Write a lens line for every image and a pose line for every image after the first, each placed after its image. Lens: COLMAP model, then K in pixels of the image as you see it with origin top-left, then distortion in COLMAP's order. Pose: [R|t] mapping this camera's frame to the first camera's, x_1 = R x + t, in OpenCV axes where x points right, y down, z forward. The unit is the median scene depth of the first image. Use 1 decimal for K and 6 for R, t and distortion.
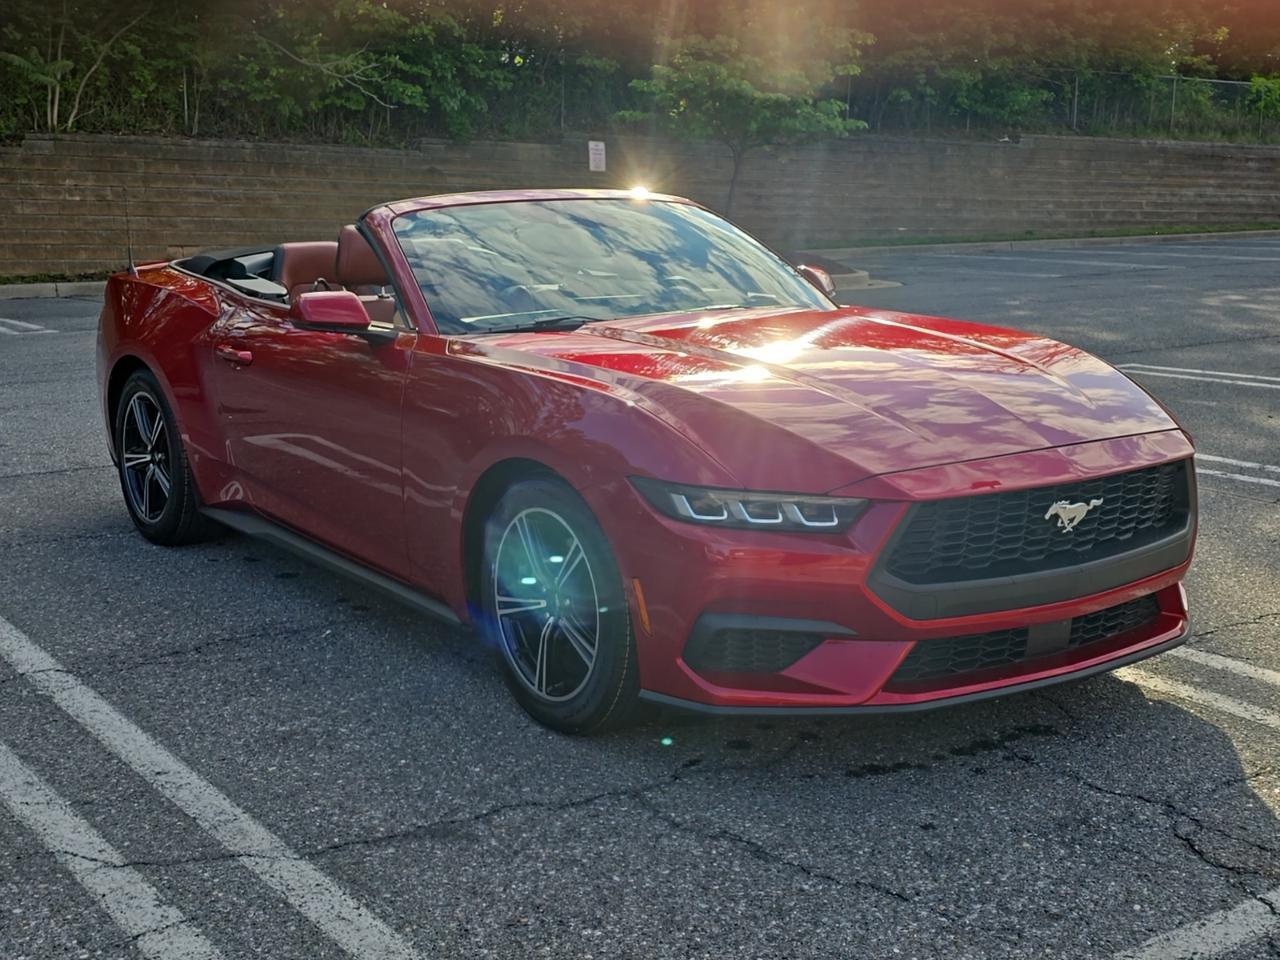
lens RADIAL K [[1755.2, 0, 650.4], [0, 1755.2, 484.9], [0, 0, 1]] dist [0.164978, -0.417075]
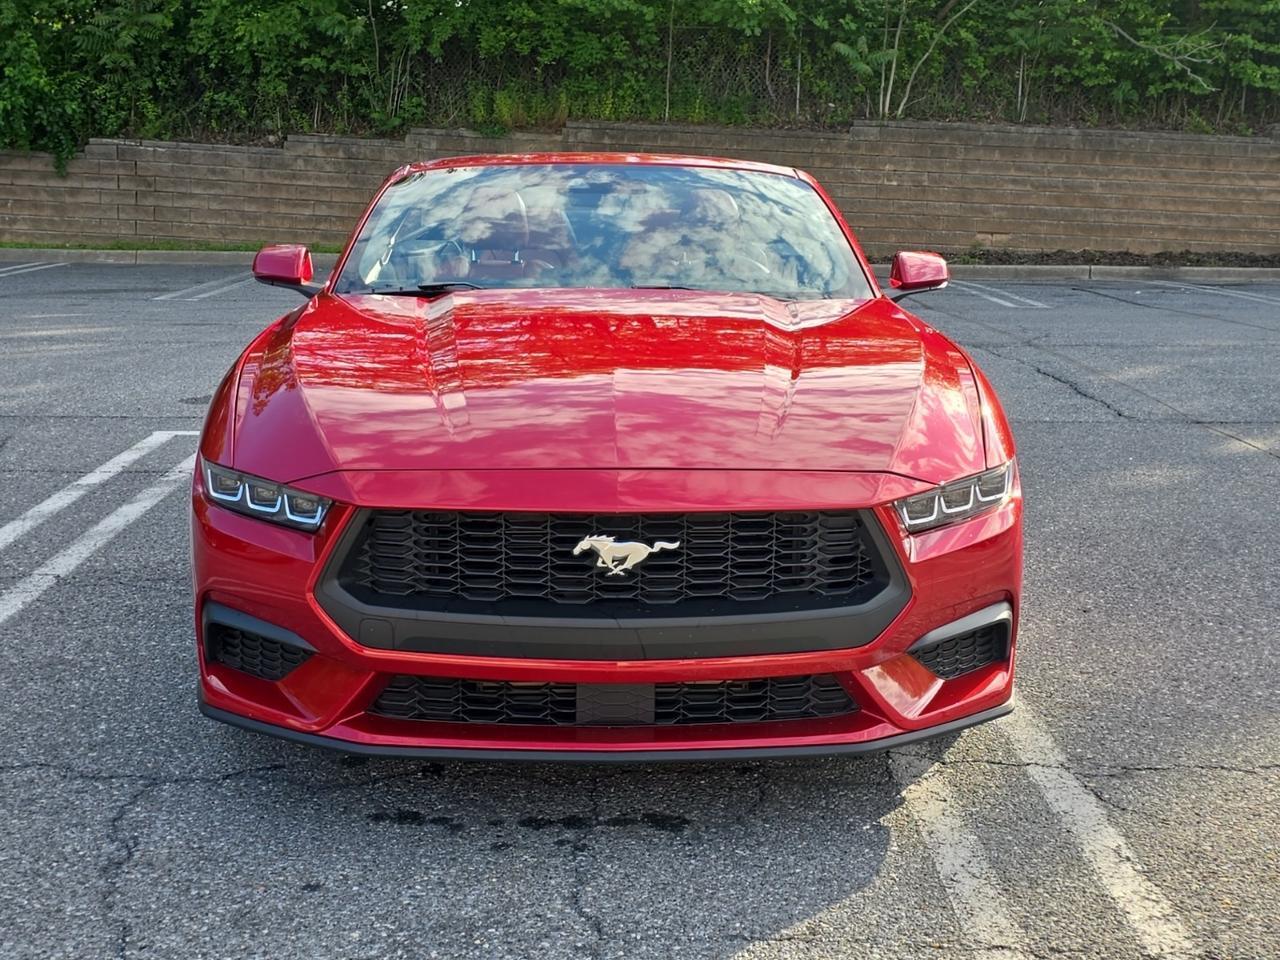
lens RADIAL K [[1747.3, 0, 634.0], [0, 1747.3, 477.2], [0, 0, 1]] dist [0.152451, -0.326382]
pose [[0.824687, 0.121189, -0.552453, 0.136698], [-0.121773, 0.991912, 0.035811, -0.009494], [0.552325, 0.037741, 0.832774, 0.070214]]
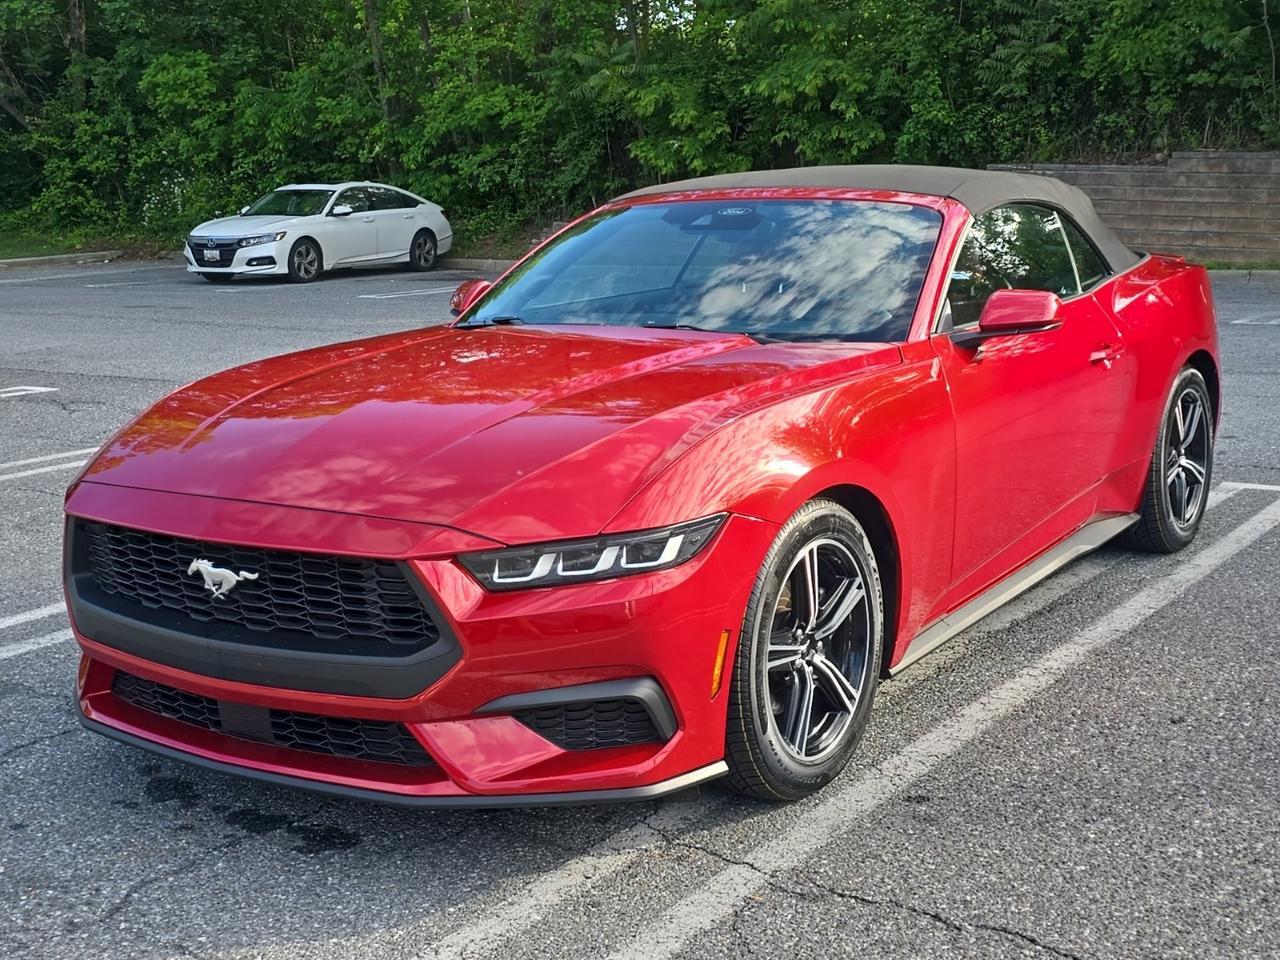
lens RADIAL K [[1664.4, 0, 640.0], [0, 1664.4, 480.0], [0, 0, 1]] dist [0.137340, -0.271879]
pose [[0.332204, 0.172767, -0.927250, 0.213797], [-0.154654, 0.979754, 0.127143, -0.033647], [0.930442, 0.101165, 0.352197, 0.182294]]
